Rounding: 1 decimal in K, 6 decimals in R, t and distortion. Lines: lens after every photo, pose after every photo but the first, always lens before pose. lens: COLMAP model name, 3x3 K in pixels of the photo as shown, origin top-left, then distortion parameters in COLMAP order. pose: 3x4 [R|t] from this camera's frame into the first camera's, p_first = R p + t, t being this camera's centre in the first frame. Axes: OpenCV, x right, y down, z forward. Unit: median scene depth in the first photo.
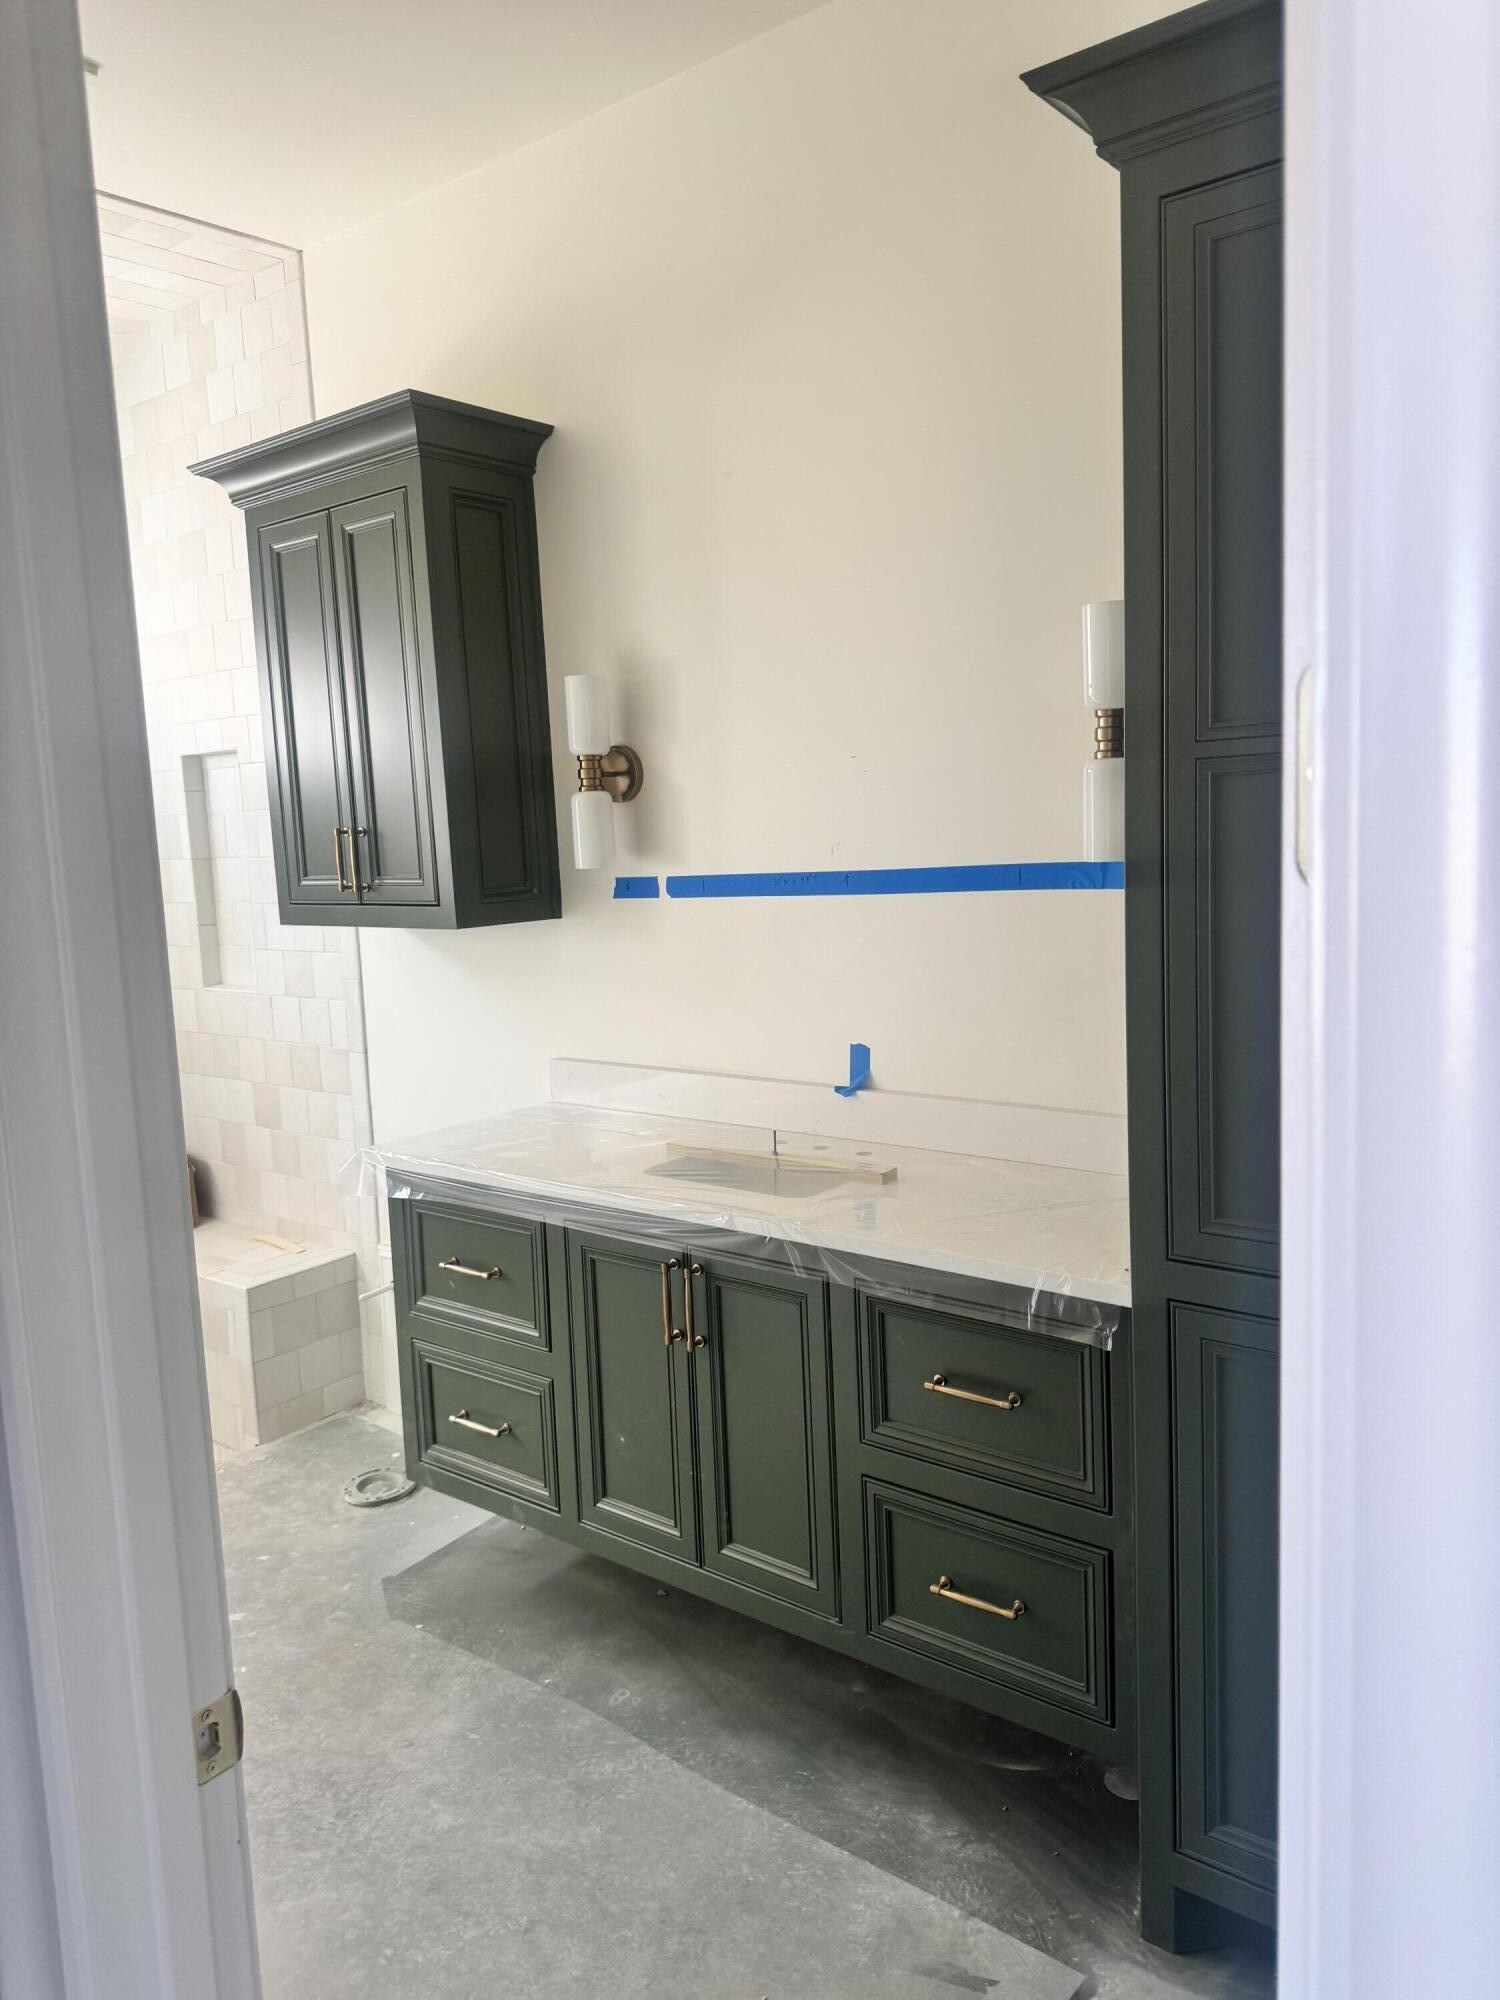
lens RADIAL K [[1398.1, 0, 757.4], [0, 1398.1, 986.9], [0, 0, 1]] dist [0.031498, -0.035351]
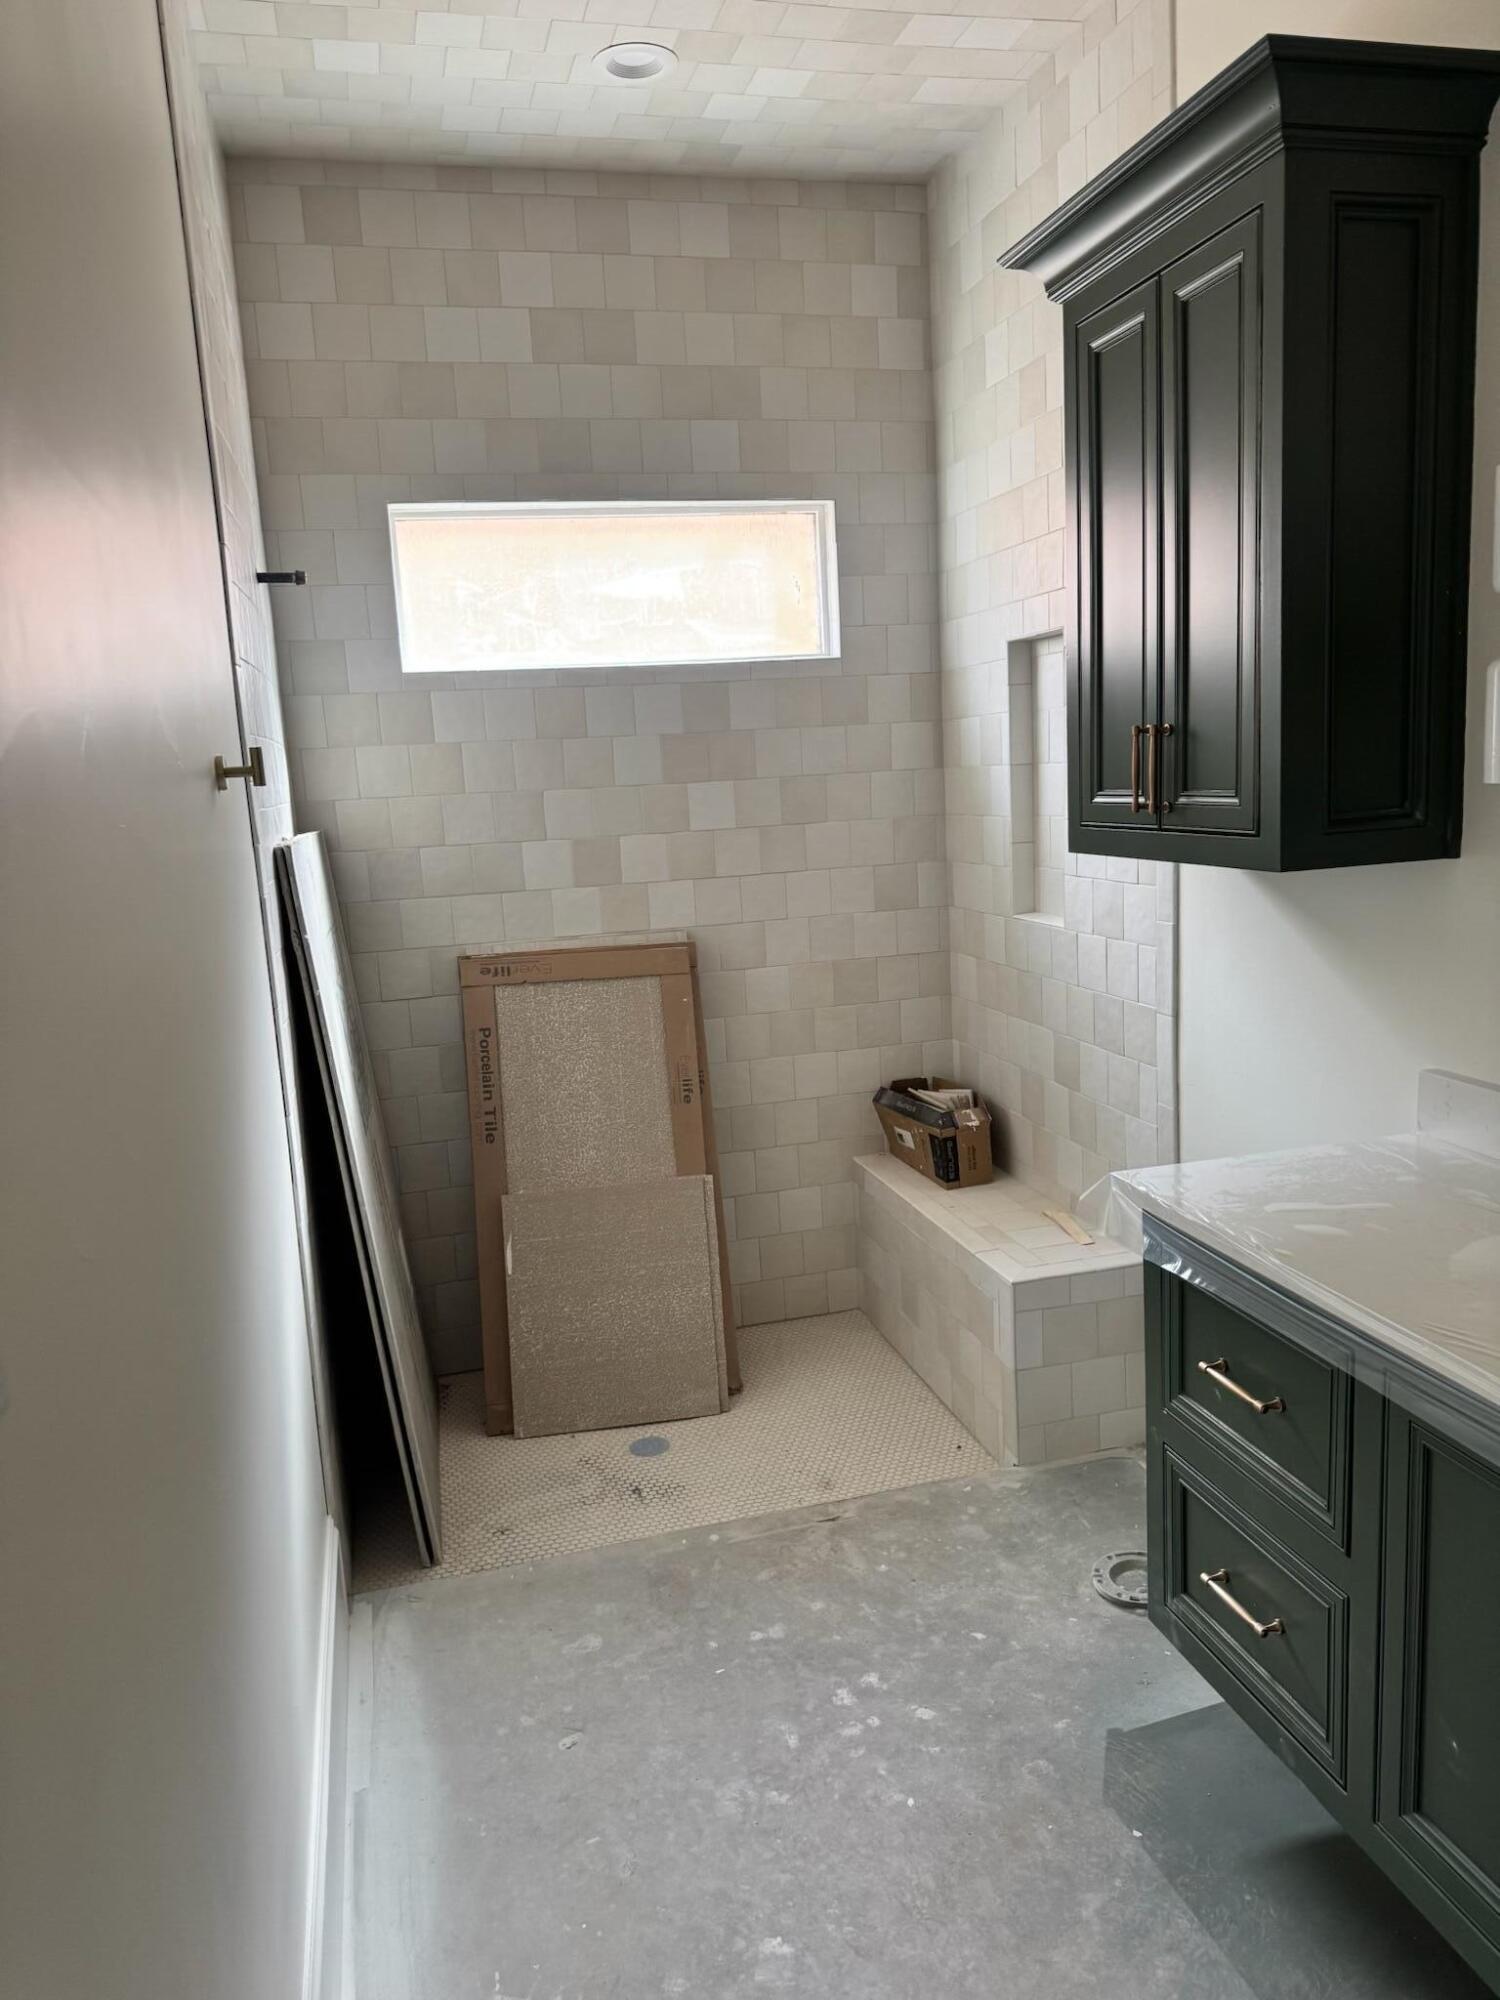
lens RADIAL K [[1398.1, 0, 743.4], [0, 1398.1, 1010.5], [0, 0, 1]] dist [0.031498, -0.035351]
pose [[0.792595, 0.099000, -0.601658, -0.004394], [-0.041143, 0.993166, 0.109222, -0.036525], [0.608359, -0.061815, 0.791251, 0.281179]]
